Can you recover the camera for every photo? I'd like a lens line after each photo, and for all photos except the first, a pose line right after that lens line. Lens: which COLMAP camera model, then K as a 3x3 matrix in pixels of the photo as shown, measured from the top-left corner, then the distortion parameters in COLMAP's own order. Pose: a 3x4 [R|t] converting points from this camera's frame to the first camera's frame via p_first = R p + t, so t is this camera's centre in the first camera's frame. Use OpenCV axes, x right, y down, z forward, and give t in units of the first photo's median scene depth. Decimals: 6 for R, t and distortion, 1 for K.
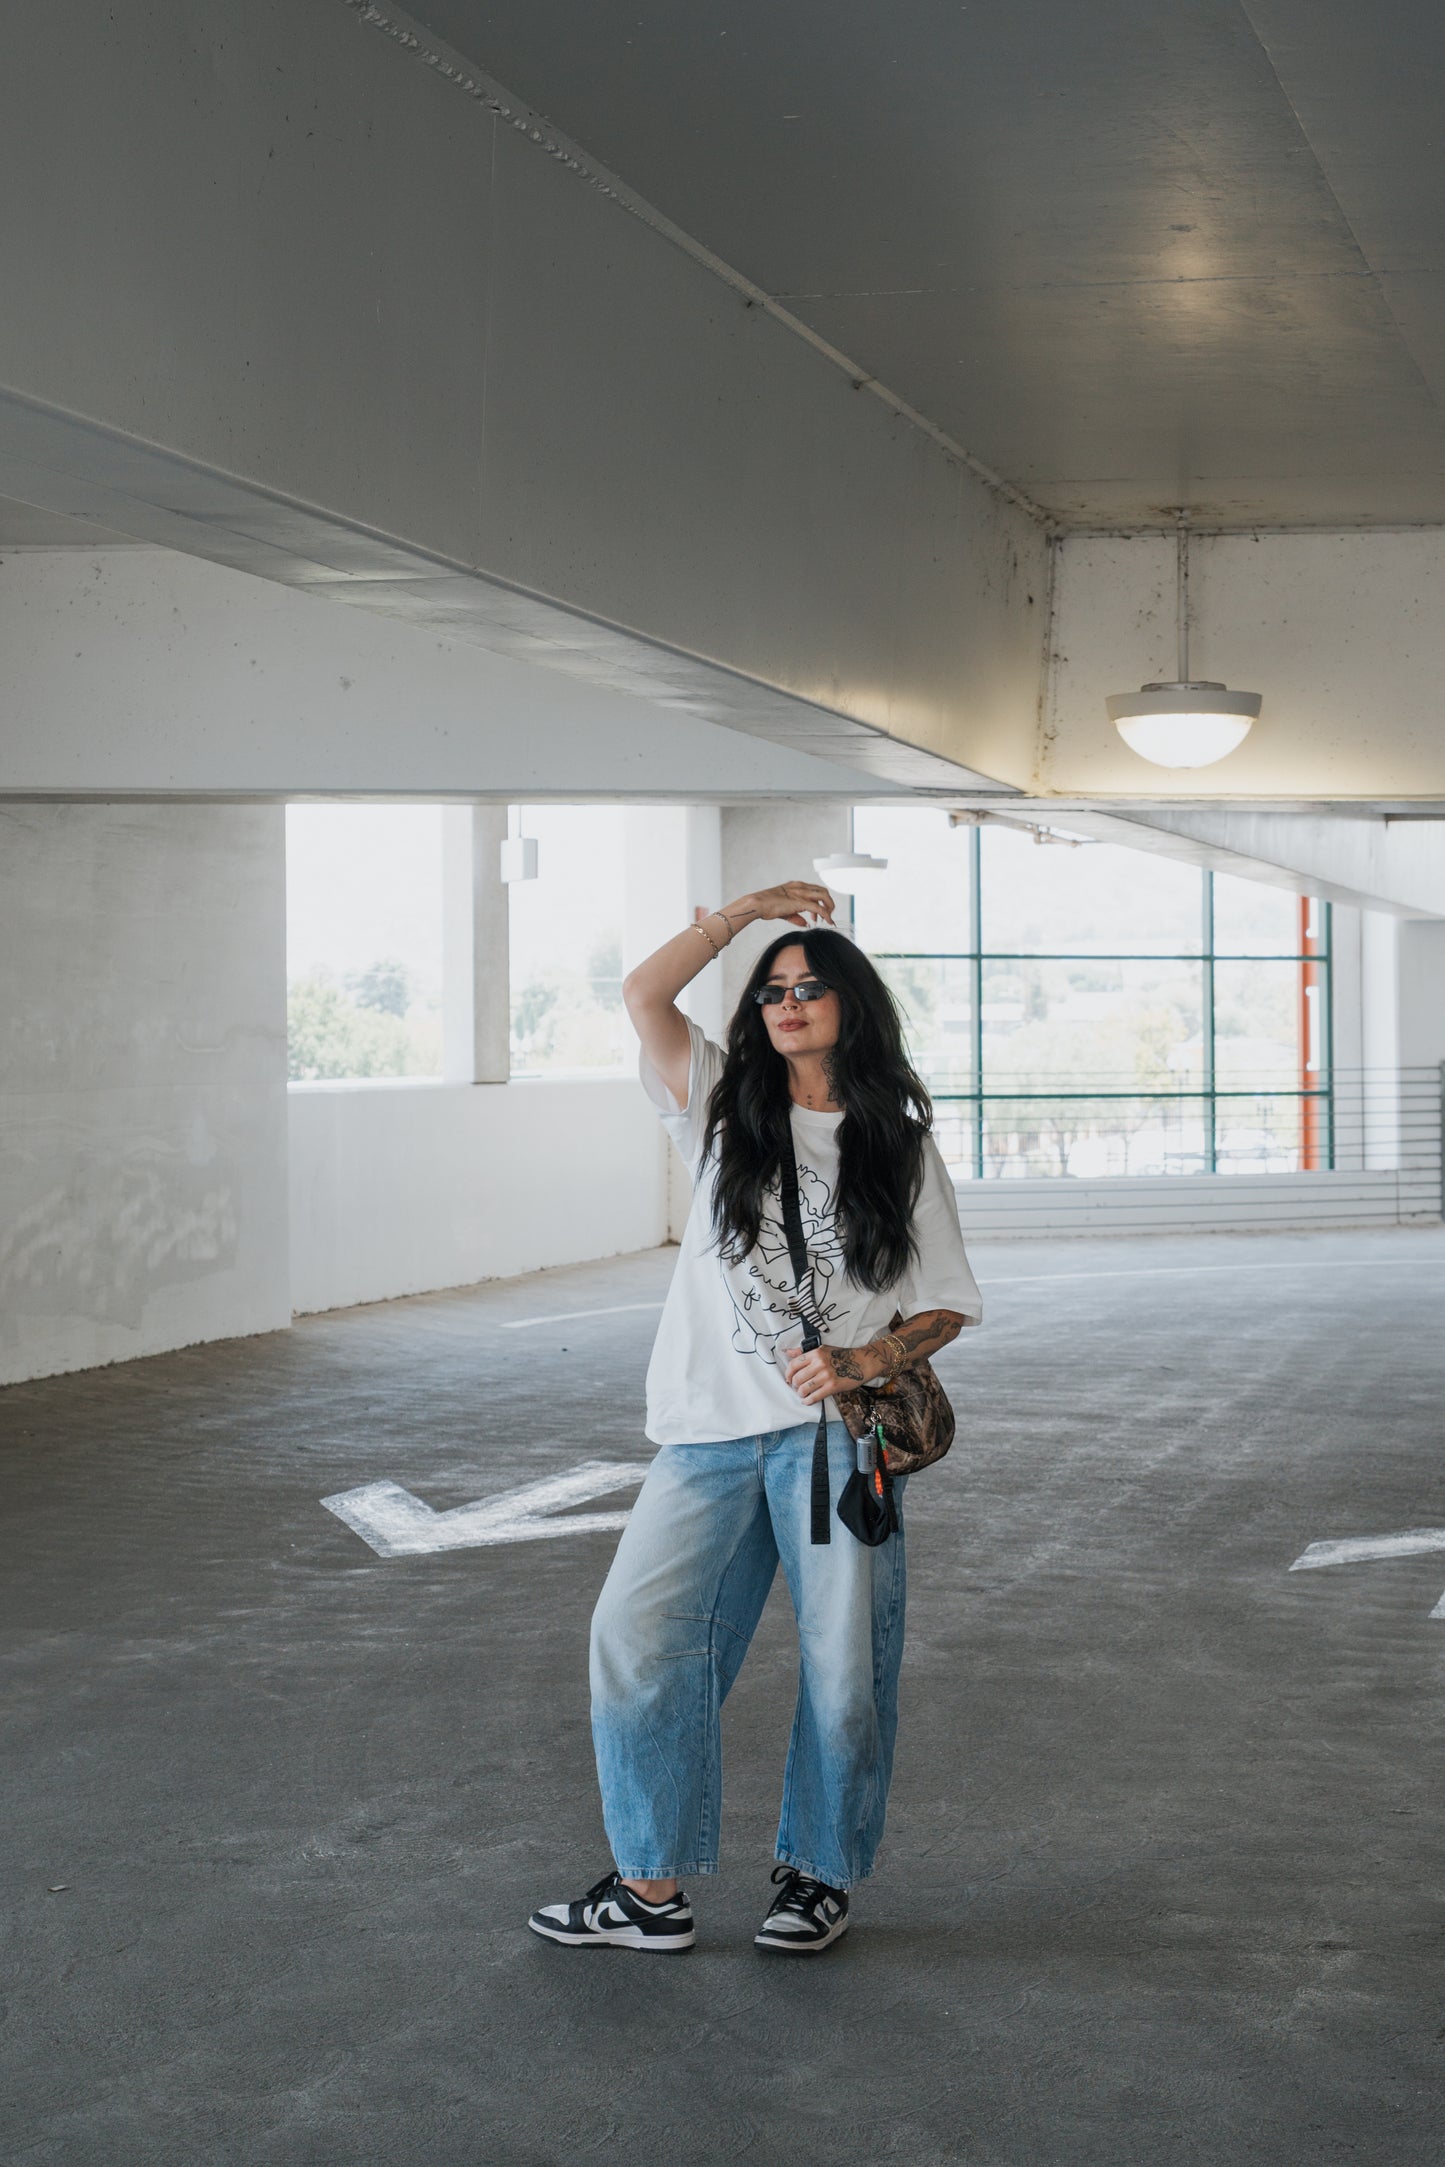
lens RADIAL K [[3859.0, 0, 574.1], [0, 3859.0, 972.4], [0, 0, 1]] dist [0.005256, 0.040603]
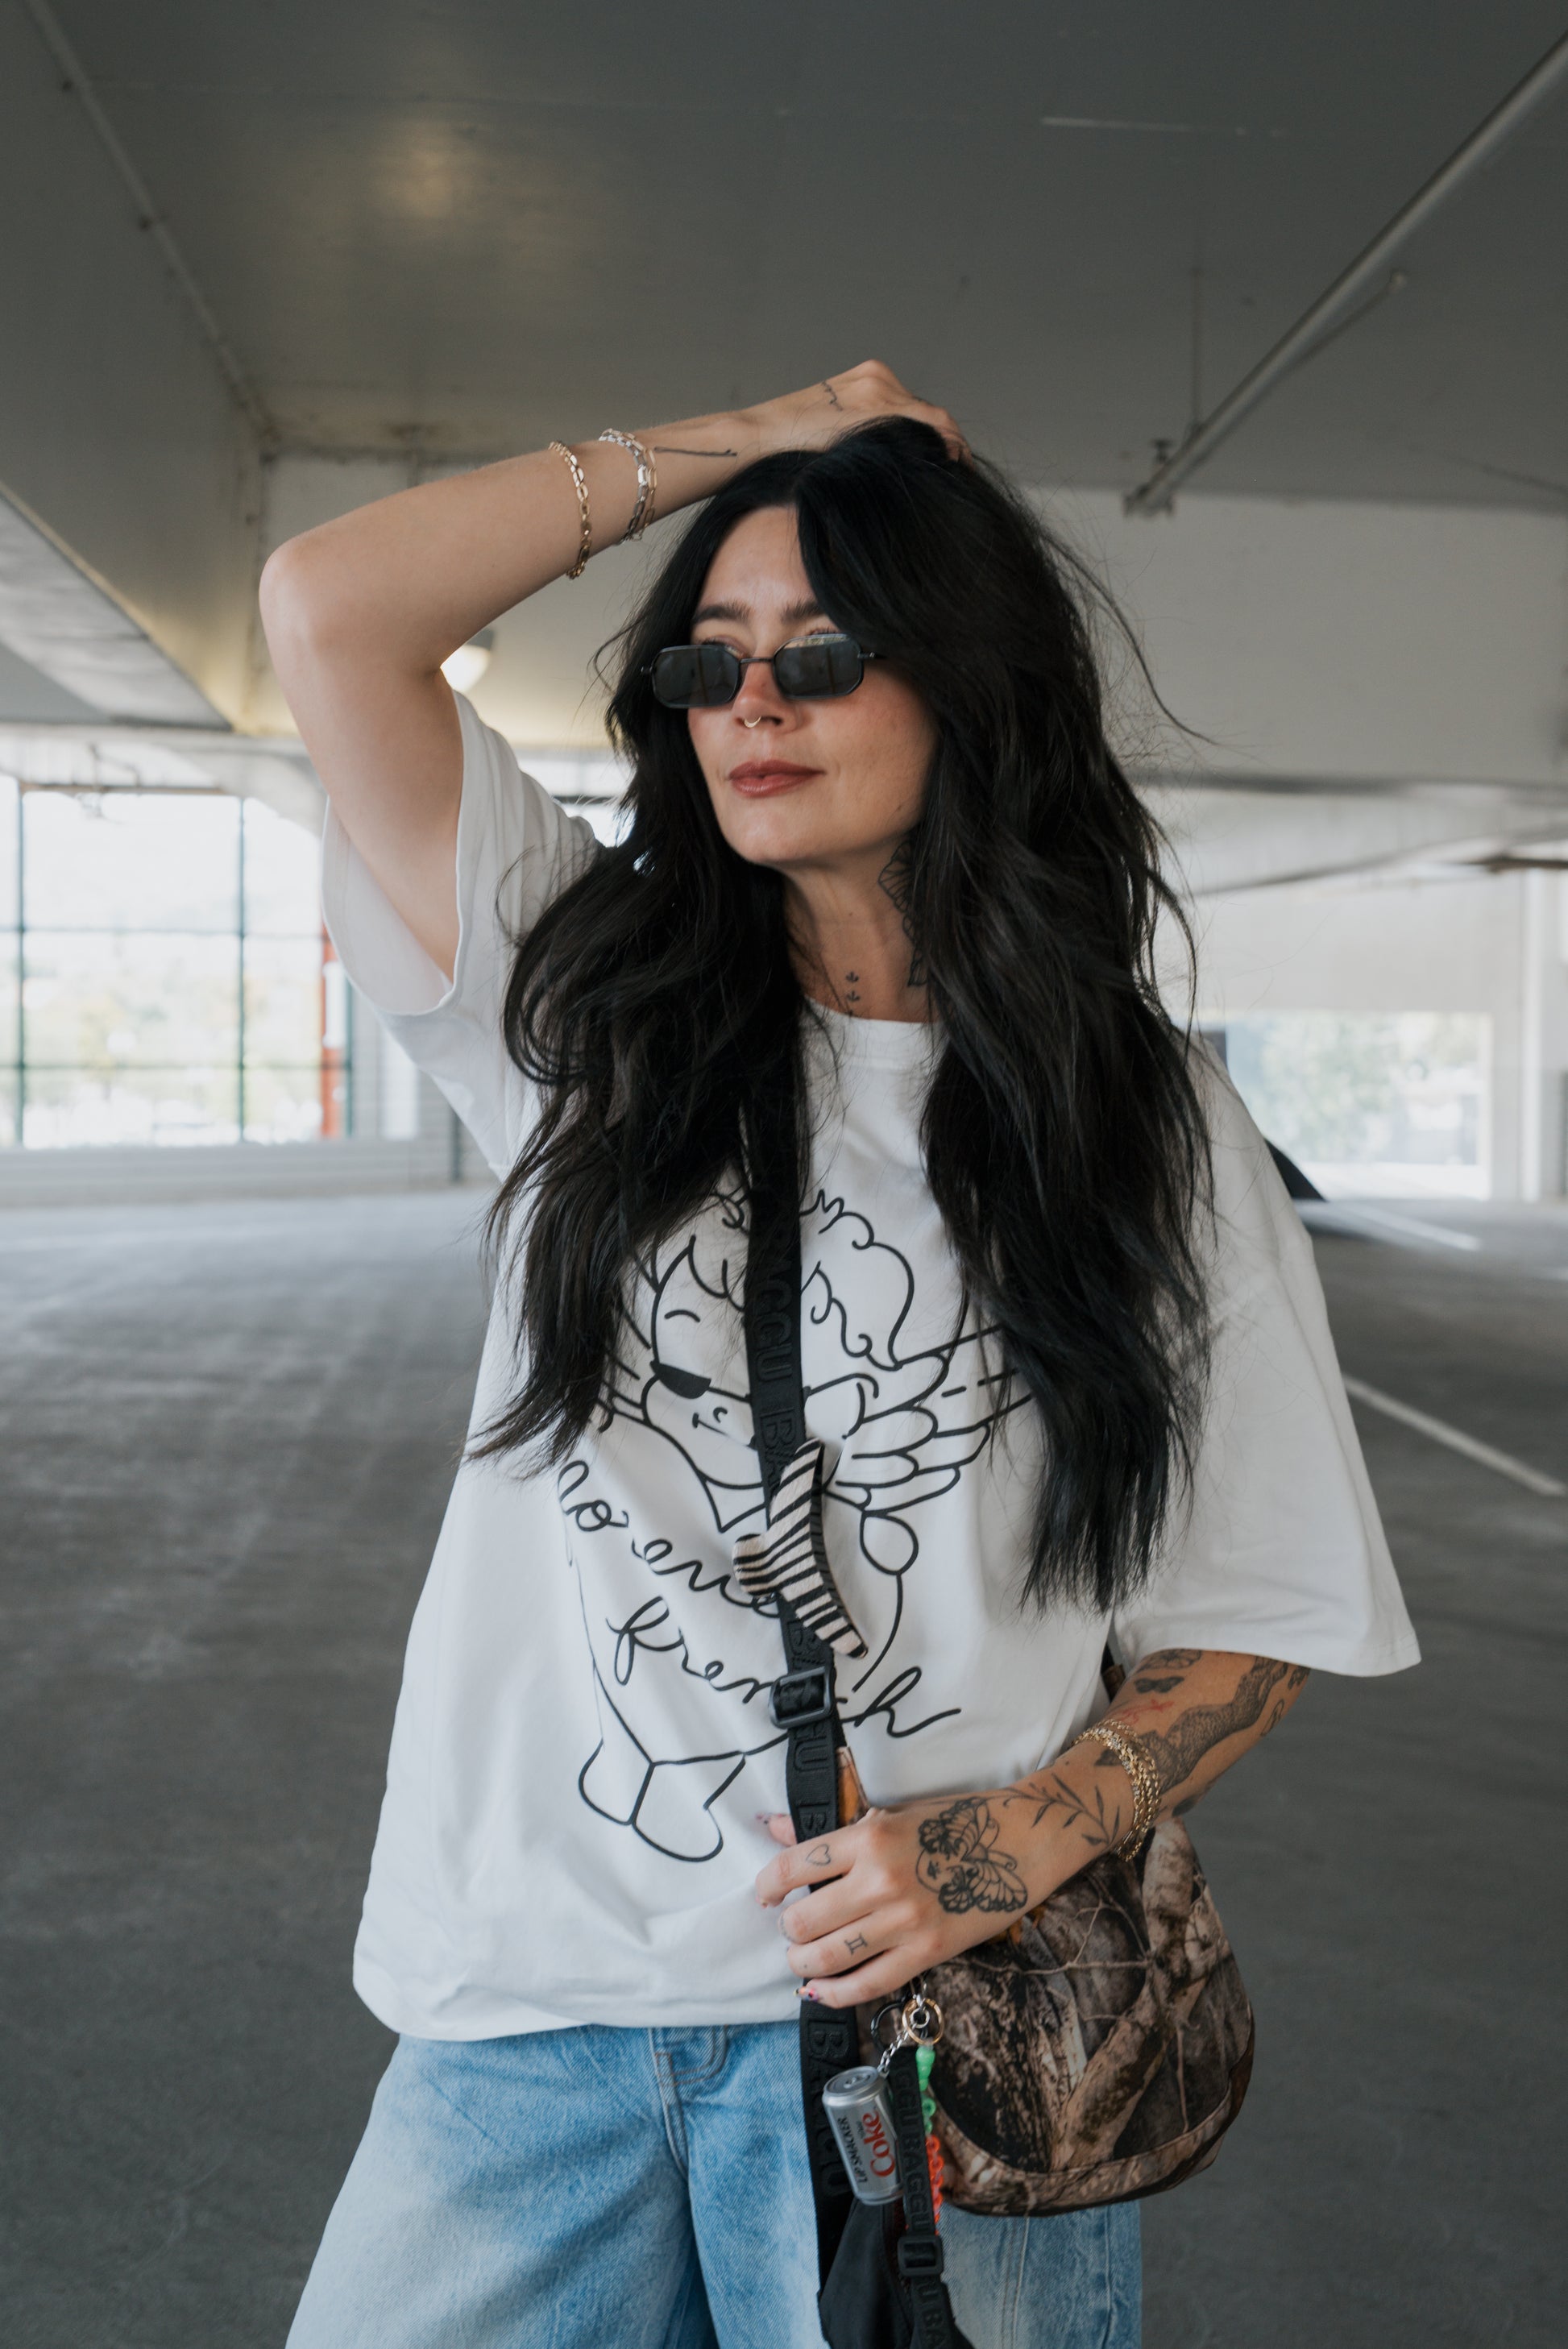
lens RADIAL K [[3393.0, 0, 753.8], [0, 3393.0, 1182.2], [0, 0, 1]] dist [-0.007511, 0.048995]
pose [[0.939927, -0.002406, 0.341367, -0.047022], [-0.019051, 0.998047, 0.059489, 0.012623], [-0.340843, -0.062418, 0.938046, 0.171661]]
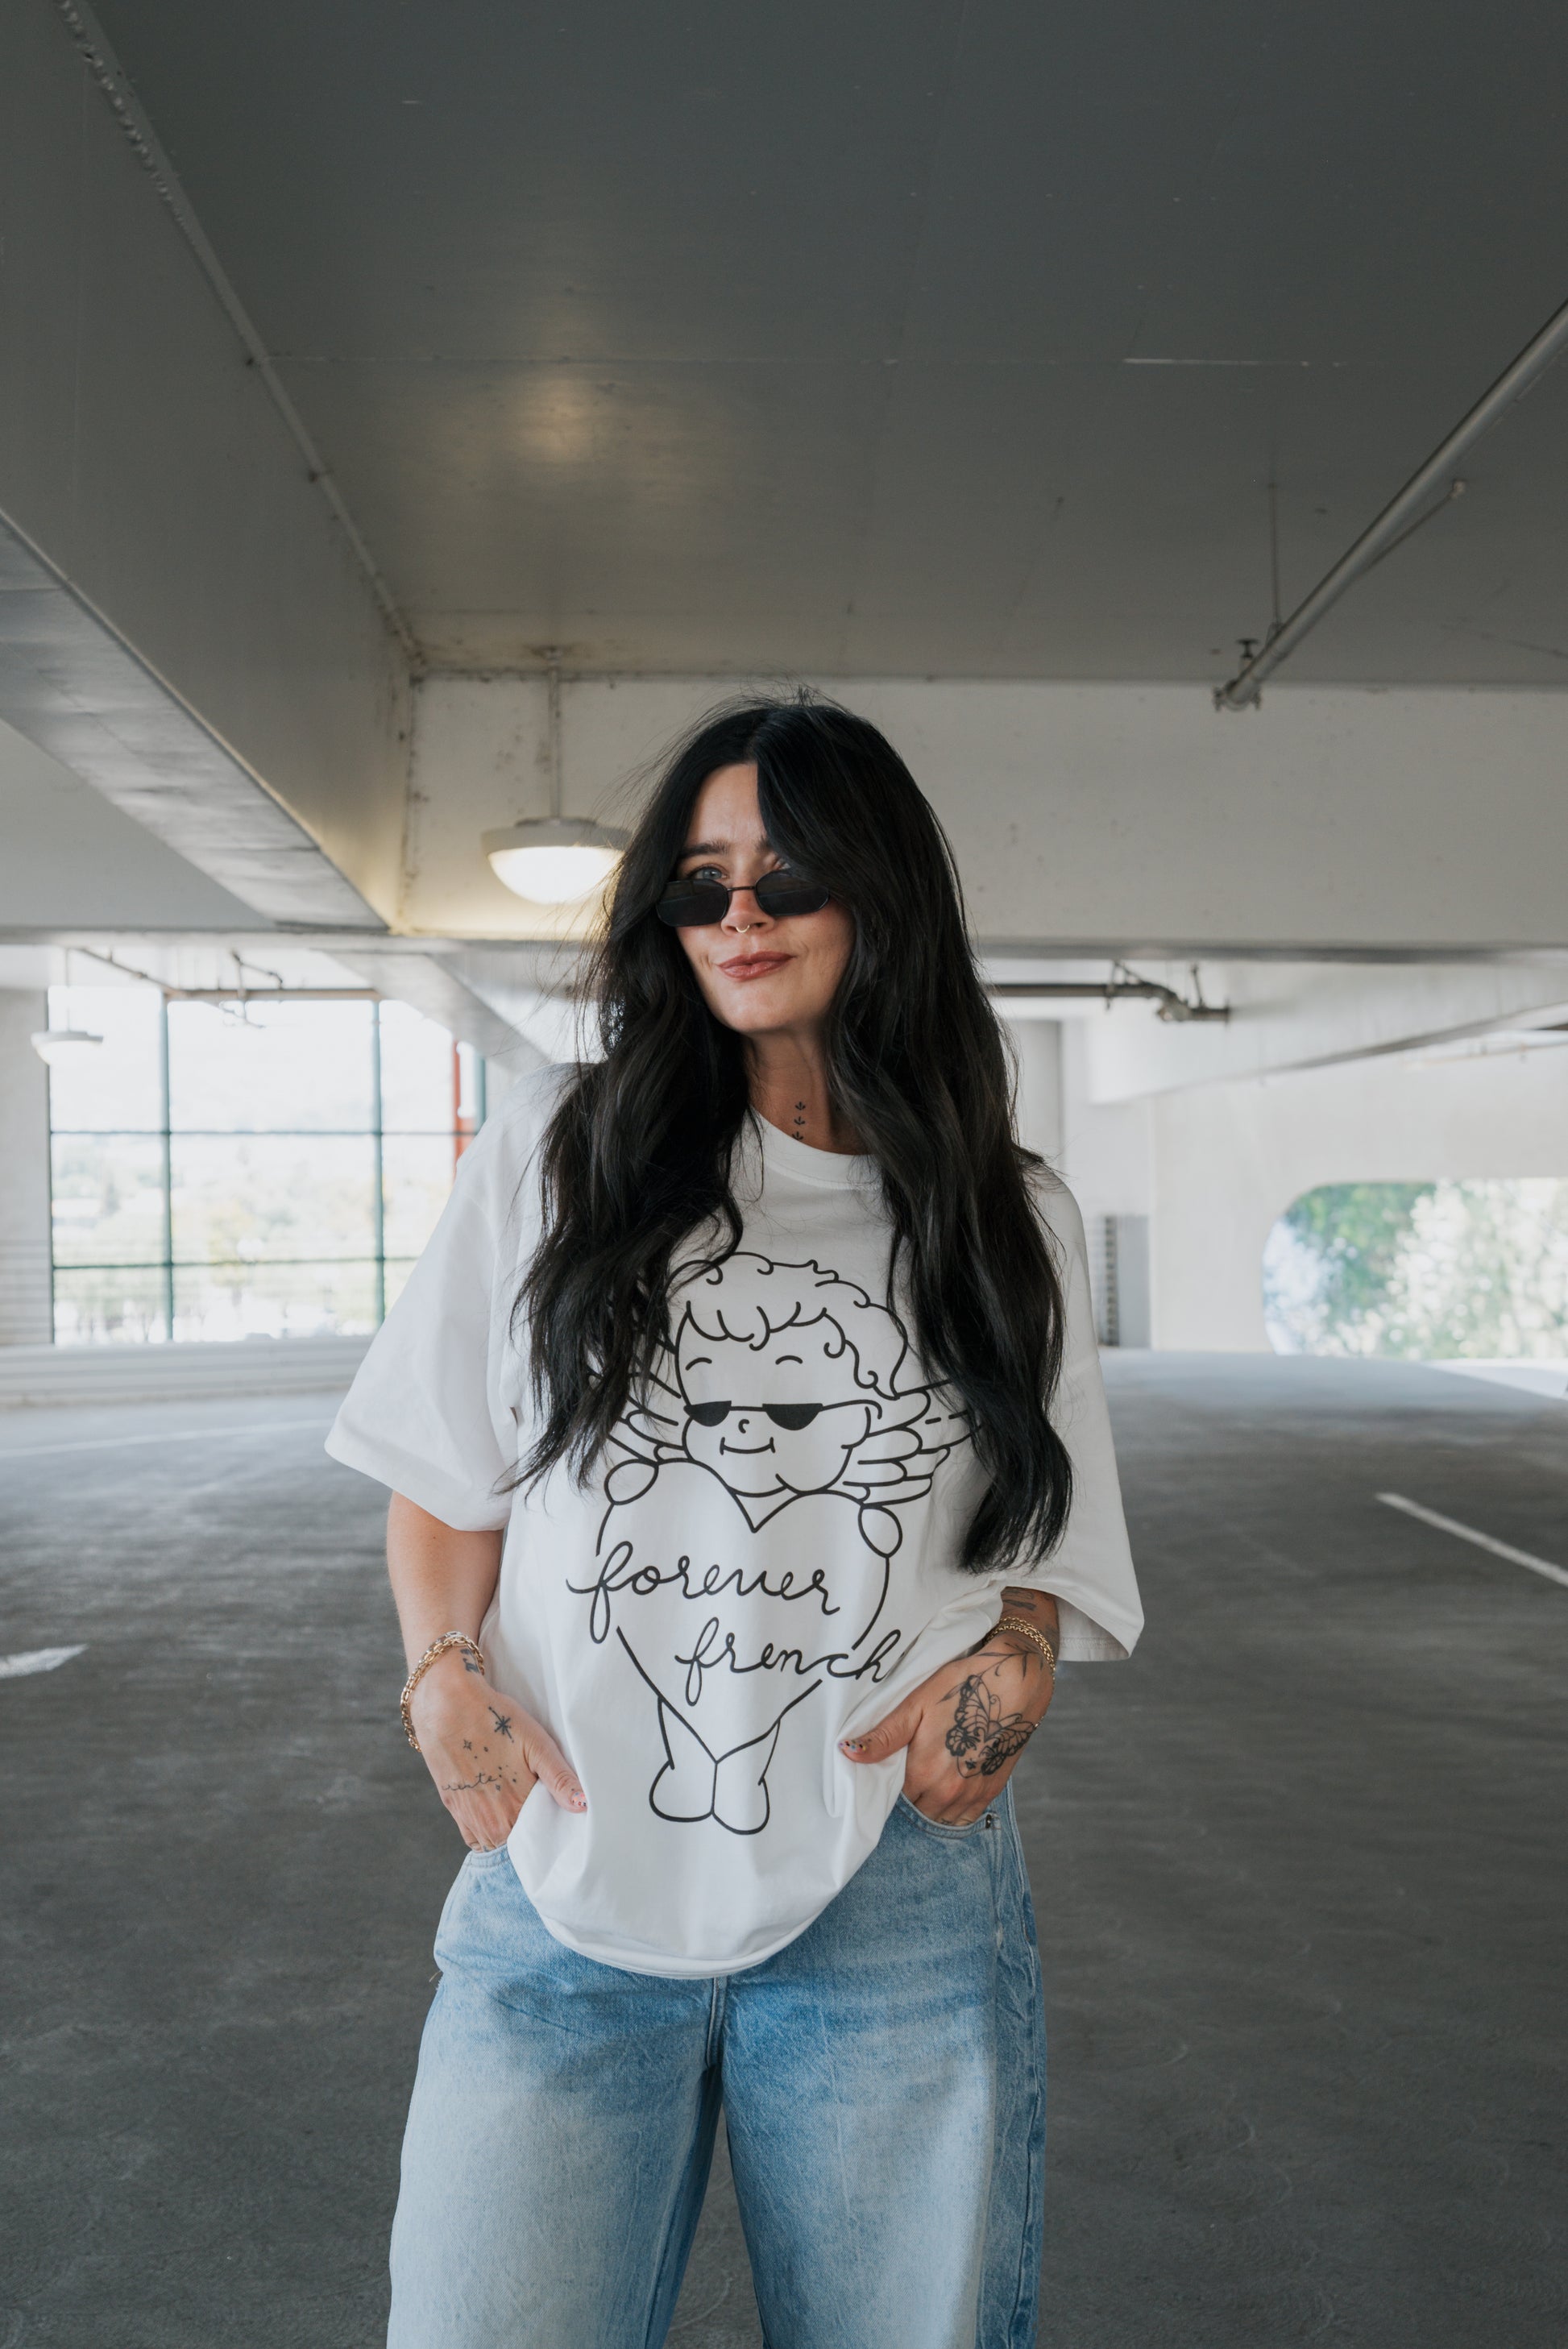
lens RADIAL K [[3389.2, 0, 768.6], [0, 3389.2, 1155.0], [0, 0, 1]] dist [-0.010431, 0.053635]
pose [[0.950124, -0.006639, 0.311801, -0.065724], [0.008528, 0.999953, -0.004695, 0.017486], [-0.311755, 0.007120, 0.950136, 0.126625]]
